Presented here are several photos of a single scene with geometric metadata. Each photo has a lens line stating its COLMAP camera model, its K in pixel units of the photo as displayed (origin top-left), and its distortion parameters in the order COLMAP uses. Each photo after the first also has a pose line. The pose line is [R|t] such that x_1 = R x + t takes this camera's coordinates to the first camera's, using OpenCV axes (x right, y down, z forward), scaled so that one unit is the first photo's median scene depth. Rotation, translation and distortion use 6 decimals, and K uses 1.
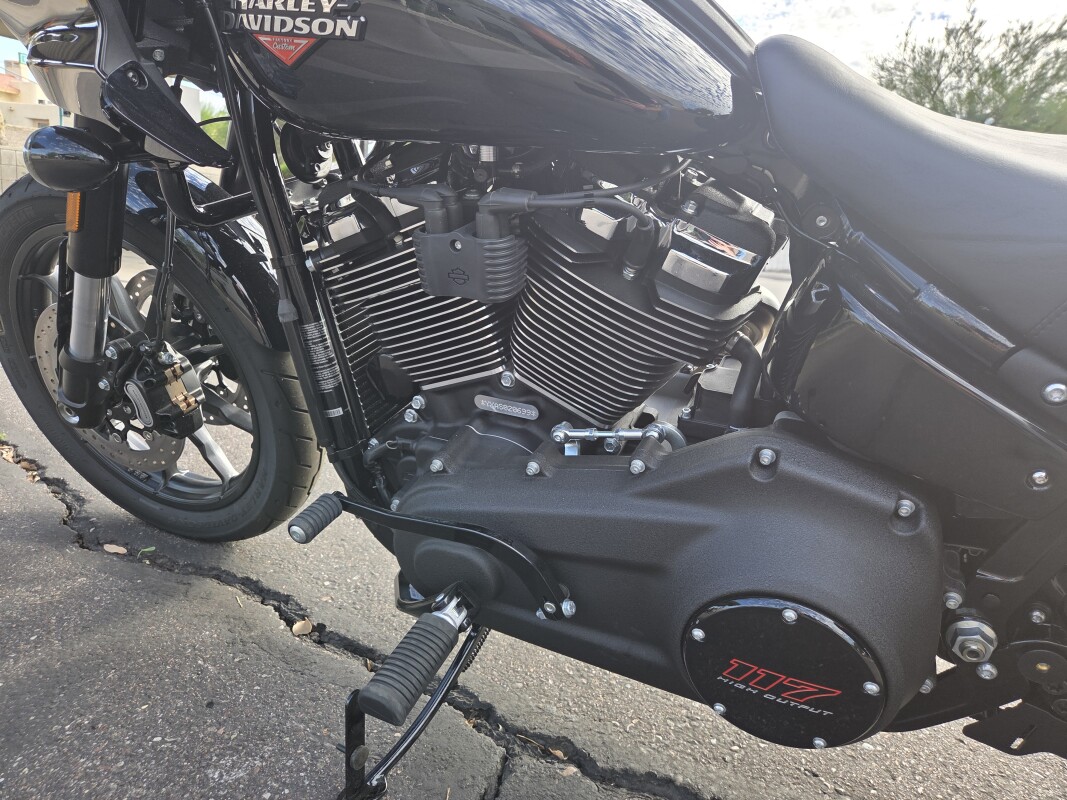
lens RADIAL K [[690.5, 0, 533.5], [0, 690.5, 400.0], [0, 0, 1]] dist [0.042564, -0.046056]
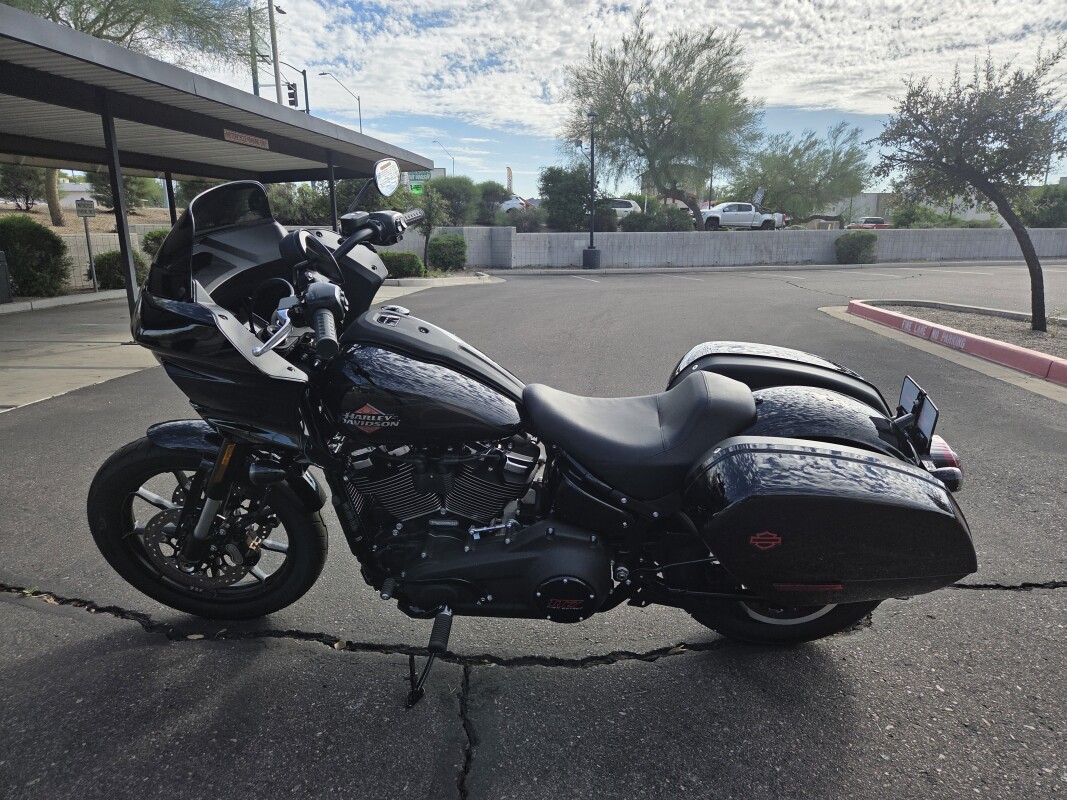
lens RADIAL K [[690.5, 0, 533.5], [0, 690.5, 400.0], [0, 0, 1]] dist [0.042564, -0.046056]
pose [[0.933878, -0.167037, 0.316182, -0.397321], [0.161144, 0.985909, 0.044893, -0.423695], [-0.319226, 0.009027, 0.947636, -1.237447]]
